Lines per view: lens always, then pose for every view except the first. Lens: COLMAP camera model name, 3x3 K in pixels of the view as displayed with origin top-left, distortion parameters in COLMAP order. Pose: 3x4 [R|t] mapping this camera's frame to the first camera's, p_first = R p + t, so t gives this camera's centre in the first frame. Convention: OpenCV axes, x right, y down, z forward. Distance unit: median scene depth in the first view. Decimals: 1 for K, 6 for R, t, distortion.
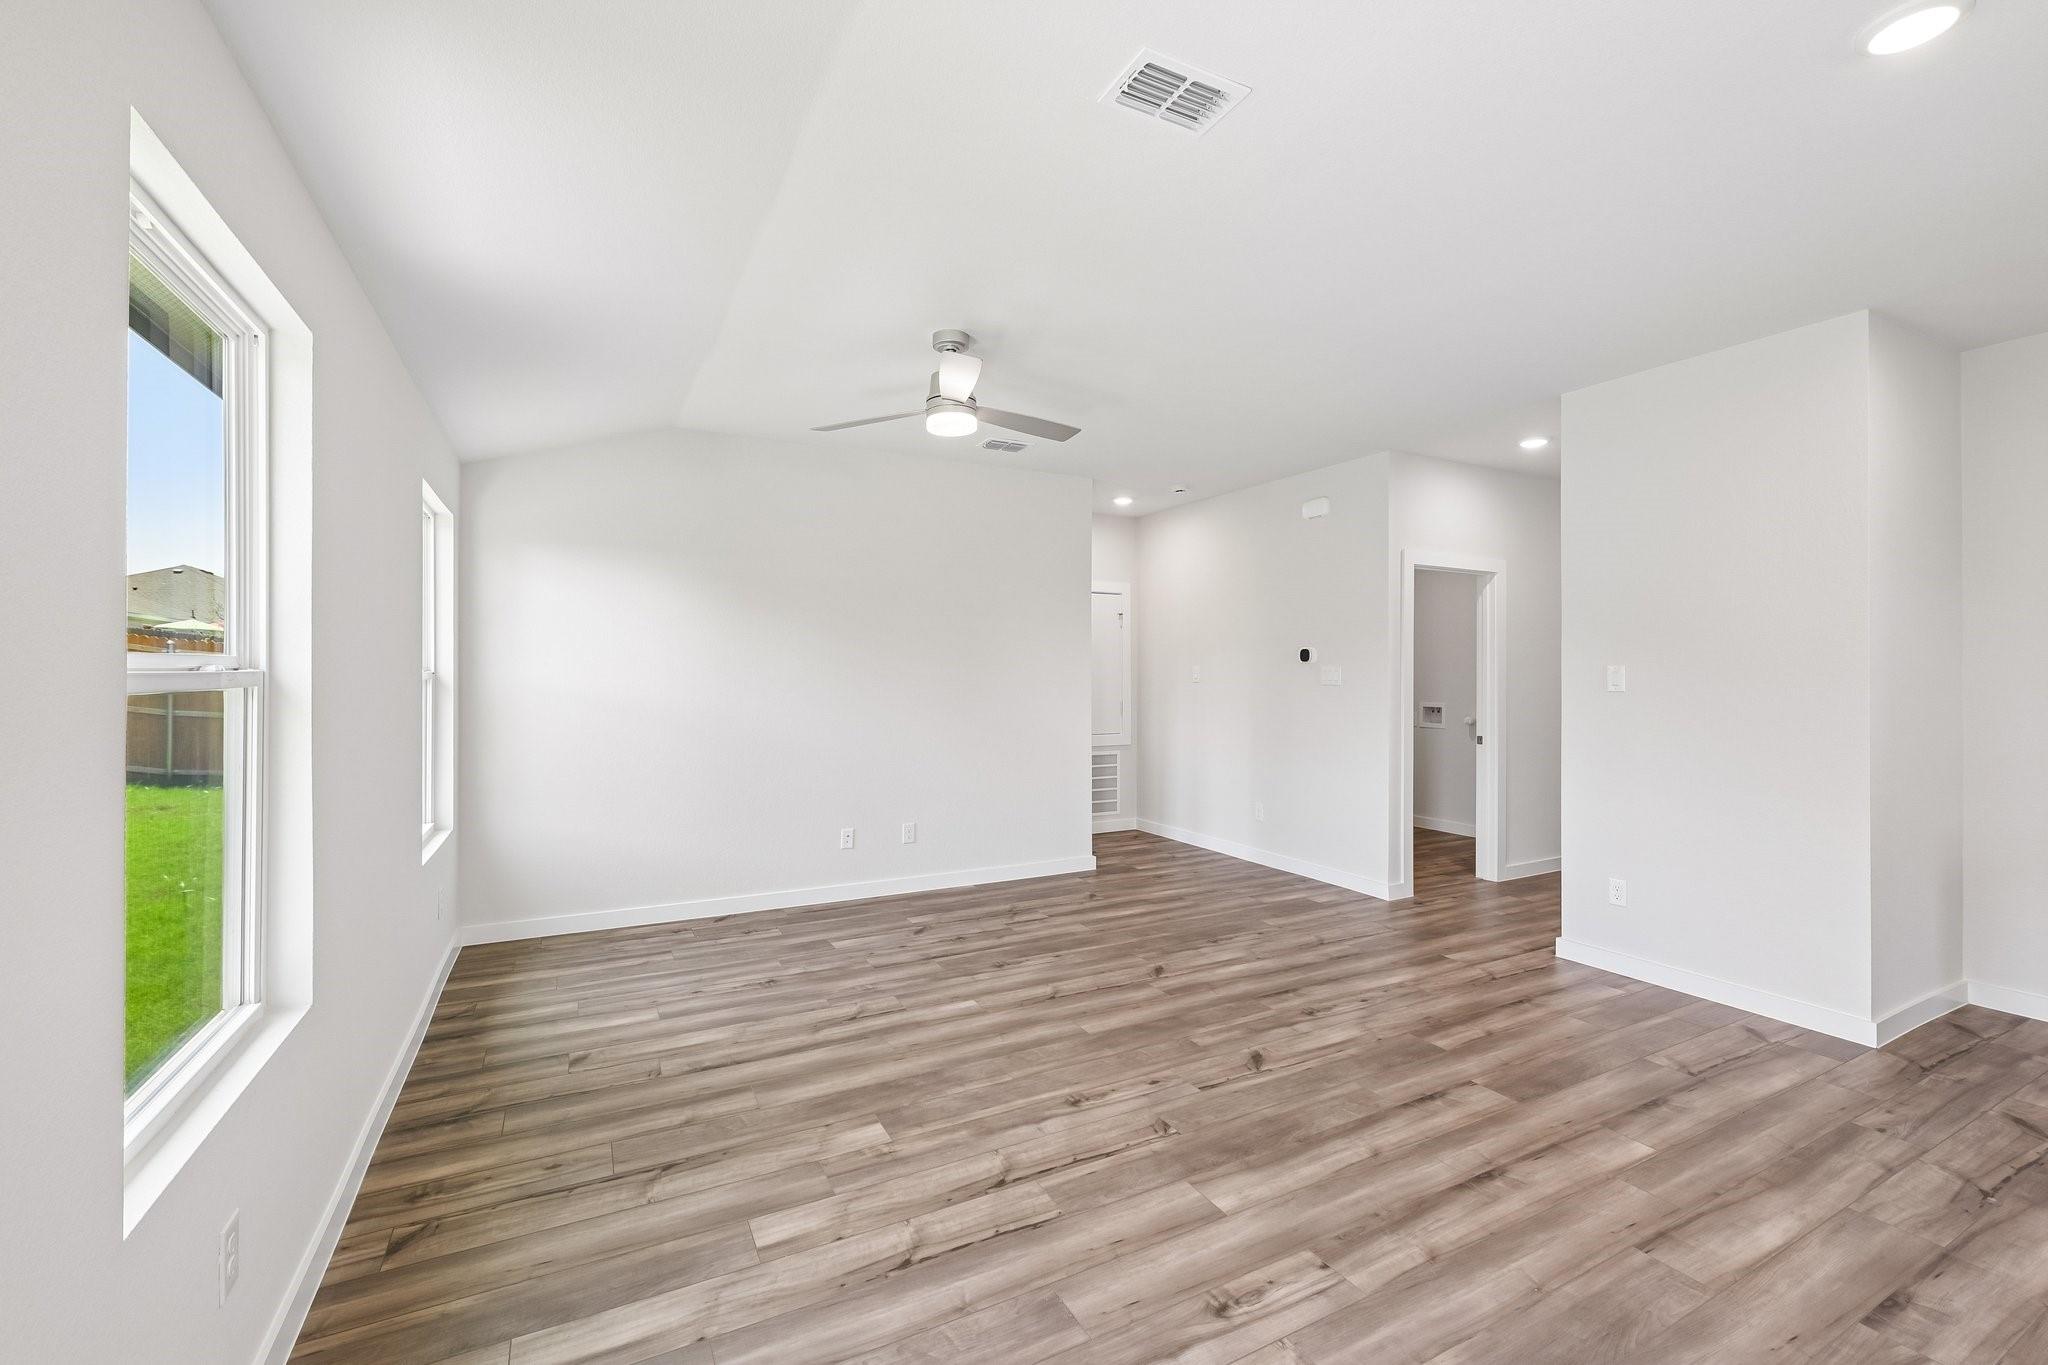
lens RADIAL K [[851.5, 0, 1024.2], [0, 851.5, 673.1], [0, 0, 1]] dist [-0.006163, -0.000941]
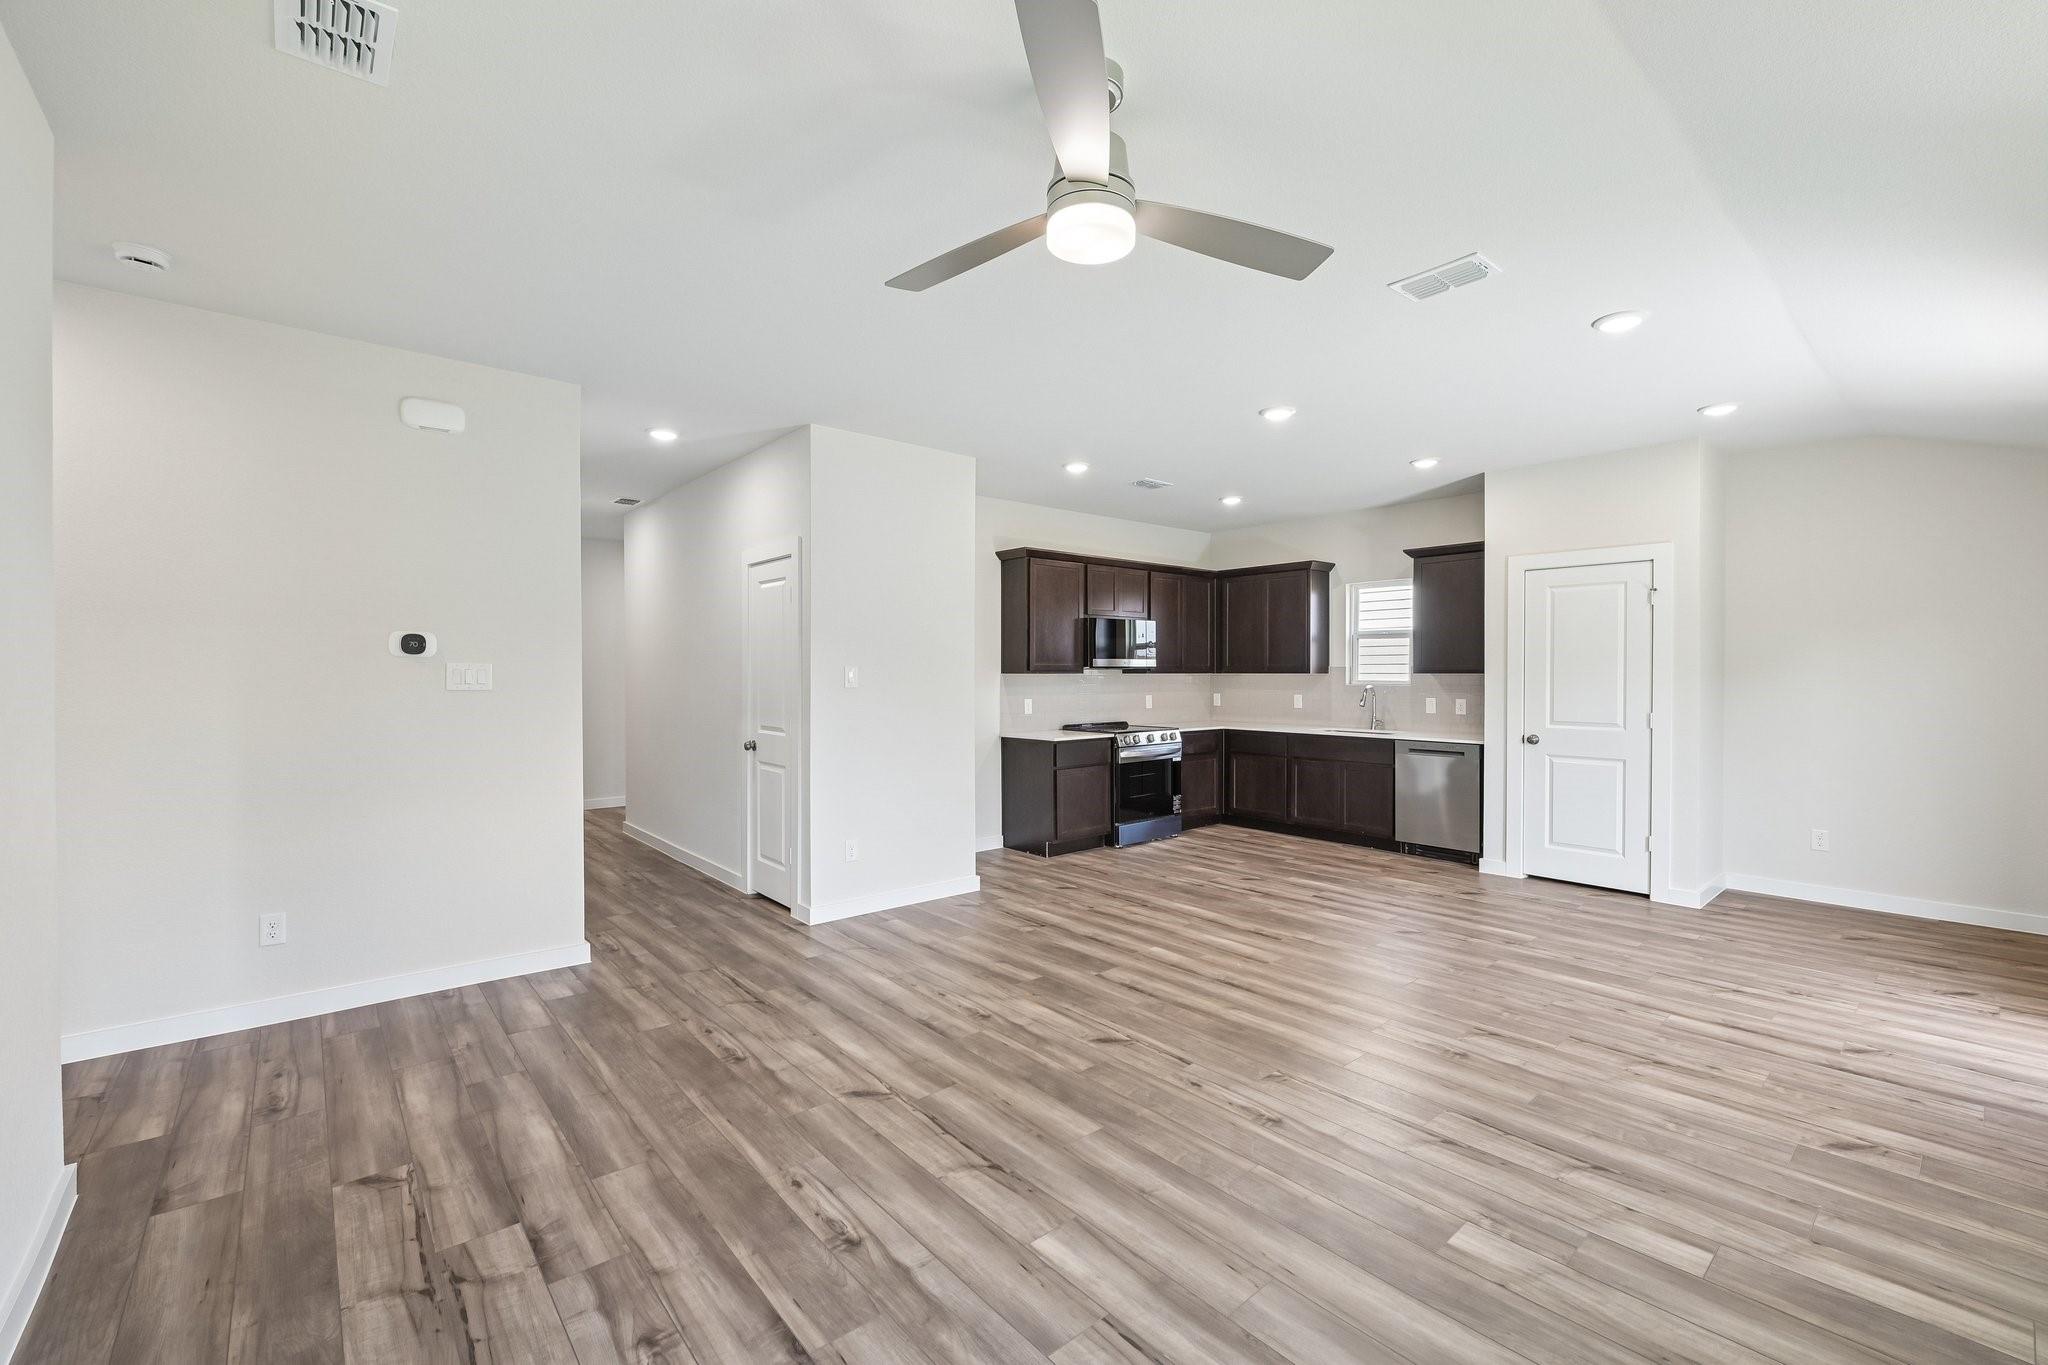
lens RADIAL K [[851.5, 0, 1026.4], [0, 851.5, 683.0], [0, 0, 1]] dist [-0.006163, -0.000941]
pose [[-0.223002, -0.014527, 0.974710, -0.647256], [-0.002367, 0.999894, 0.014361, -0.004209], [-0.974815, 0.000896, -0.223013, 1.190230]]
